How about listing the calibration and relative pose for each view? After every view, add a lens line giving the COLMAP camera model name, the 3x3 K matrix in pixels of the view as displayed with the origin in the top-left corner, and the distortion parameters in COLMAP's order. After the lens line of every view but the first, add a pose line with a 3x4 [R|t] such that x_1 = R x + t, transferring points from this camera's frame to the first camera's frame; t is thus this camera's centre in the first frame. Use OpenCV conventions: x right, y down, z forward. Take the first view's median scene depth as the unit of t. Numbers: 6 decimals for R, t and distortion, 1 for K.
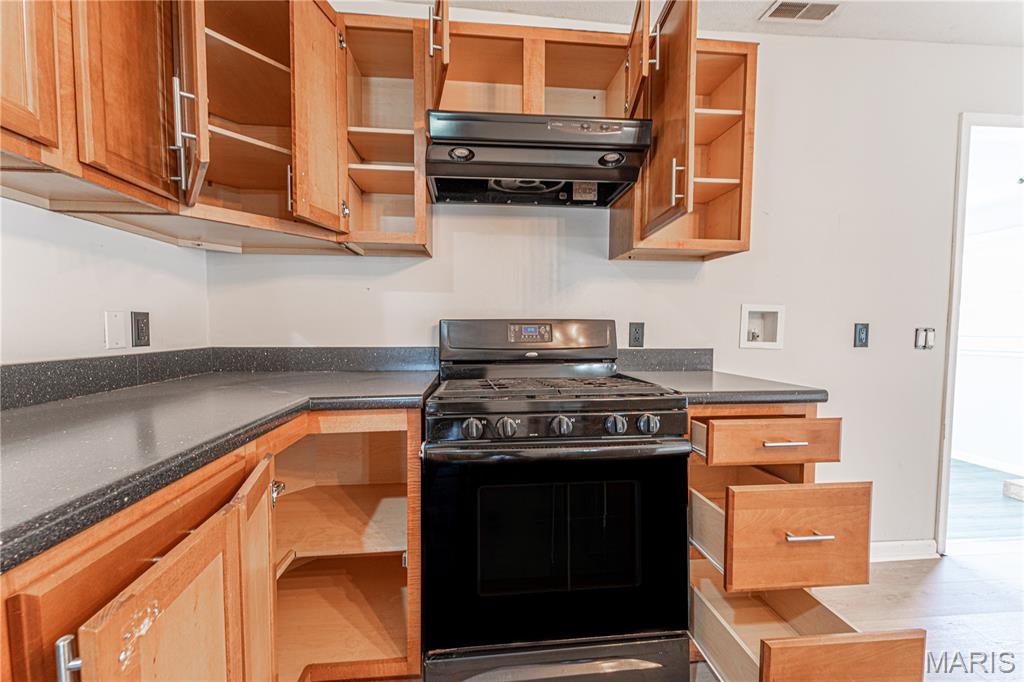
lens RADIAL K [[409.8, 0, 510.9], [0, 409.8, 344.0], [0, 0, 1]] dist [-0.001972, 0.000396]
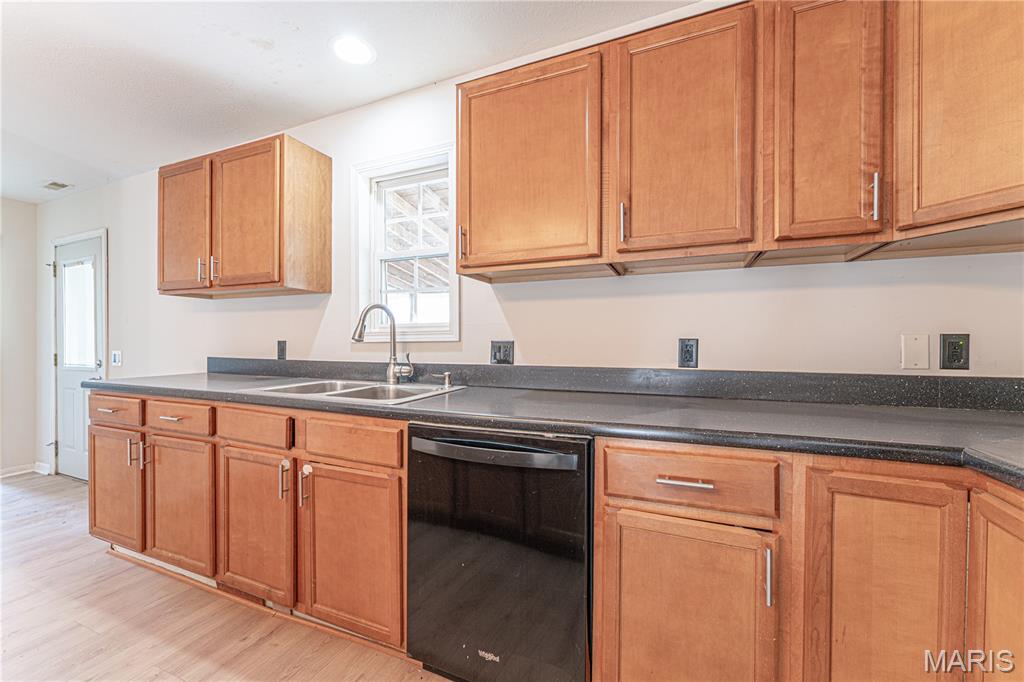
lens RADIAL K [[409.8, 0, 515.0], [0, 409.8, 345.9], [0, 0, 1]] dist [-0.001972, 0.000396]
pose [[-0.464570, 0.002310, -0.885533, 0.417852], [-0.043829, 0.998711, 0.025599, -0.026821], [0.884451, 0.050705, -0.463870, 0.490754]]
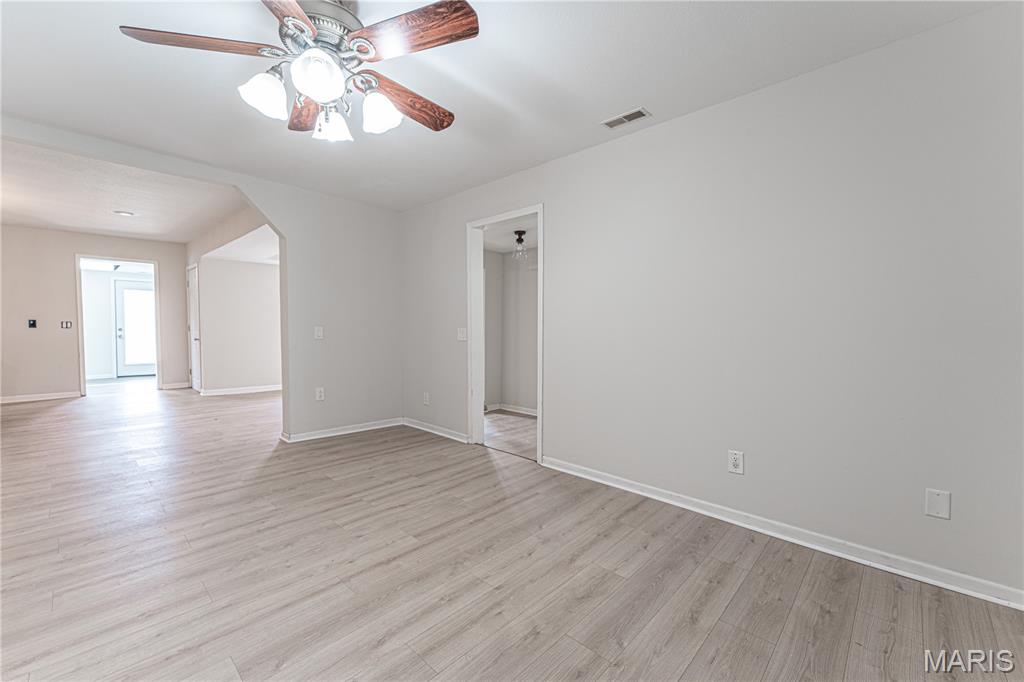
lens RADIAL K [[409.8, 0, 513.7], [0, 409.8, 339.2], [0, 0, 1]] dist [-0.001972, 0.000396]
pose [[0.739421, -0.023454, 0.672835, 1.942149], [0.027590, 0.999609, 0.004524, 0.235895], [-0.672678, 0.015219, 0.739779, -4.838003]]
